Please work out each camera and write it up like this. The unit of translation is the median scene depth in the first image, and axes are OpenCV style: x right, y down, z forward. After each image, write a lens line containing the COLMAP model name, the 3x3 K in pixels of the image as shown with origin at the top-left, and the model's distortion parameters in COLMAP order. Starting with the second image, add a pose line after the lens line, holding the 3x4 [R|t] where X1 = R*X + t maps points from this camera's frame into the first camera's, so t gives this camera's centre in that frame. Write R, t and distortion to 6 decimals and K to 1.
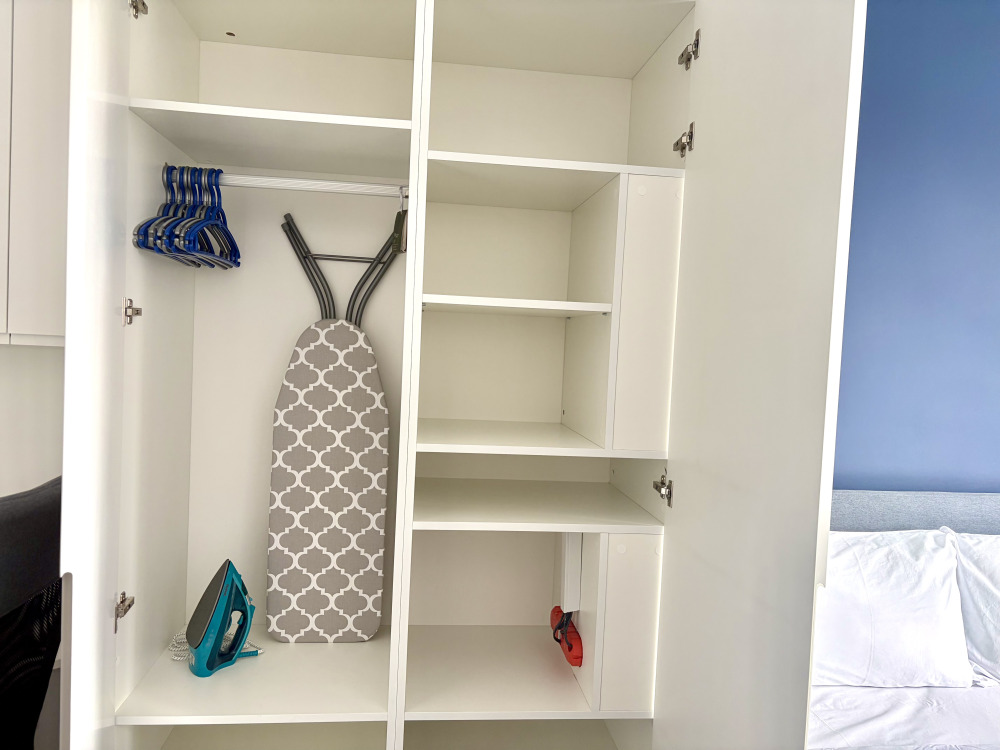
lens RADIAL K [[758.6, 0, 500.0], [0, 758.6, 375.0], [0, 0, 1]] dist [-0.009742, -0.010184]
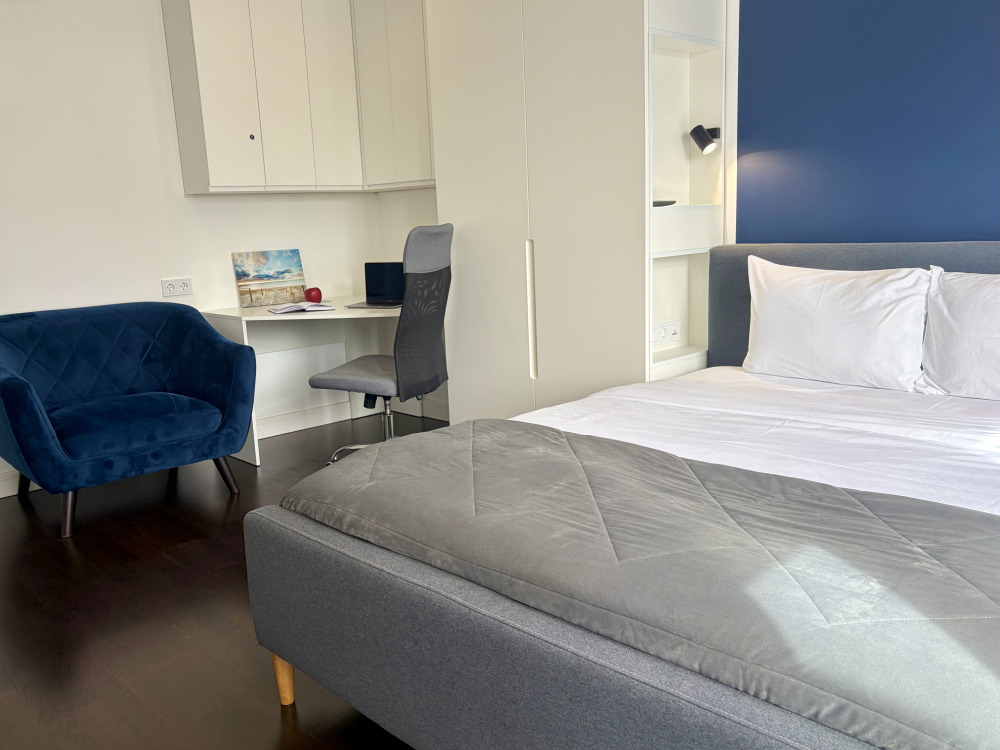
lens RADIAL K [[822.3, 0, 500.0], [0, 822.3, 375.0], [0, 0, 1]] dist [0.030380, 0.004214]
pose [[0.609363, 0.074811, -0.789354, 1.260202], [0.028009, 0.992887, 0.115723, 0.210610], [0.792397, -0.092626, 0.602933, -0.331524]]
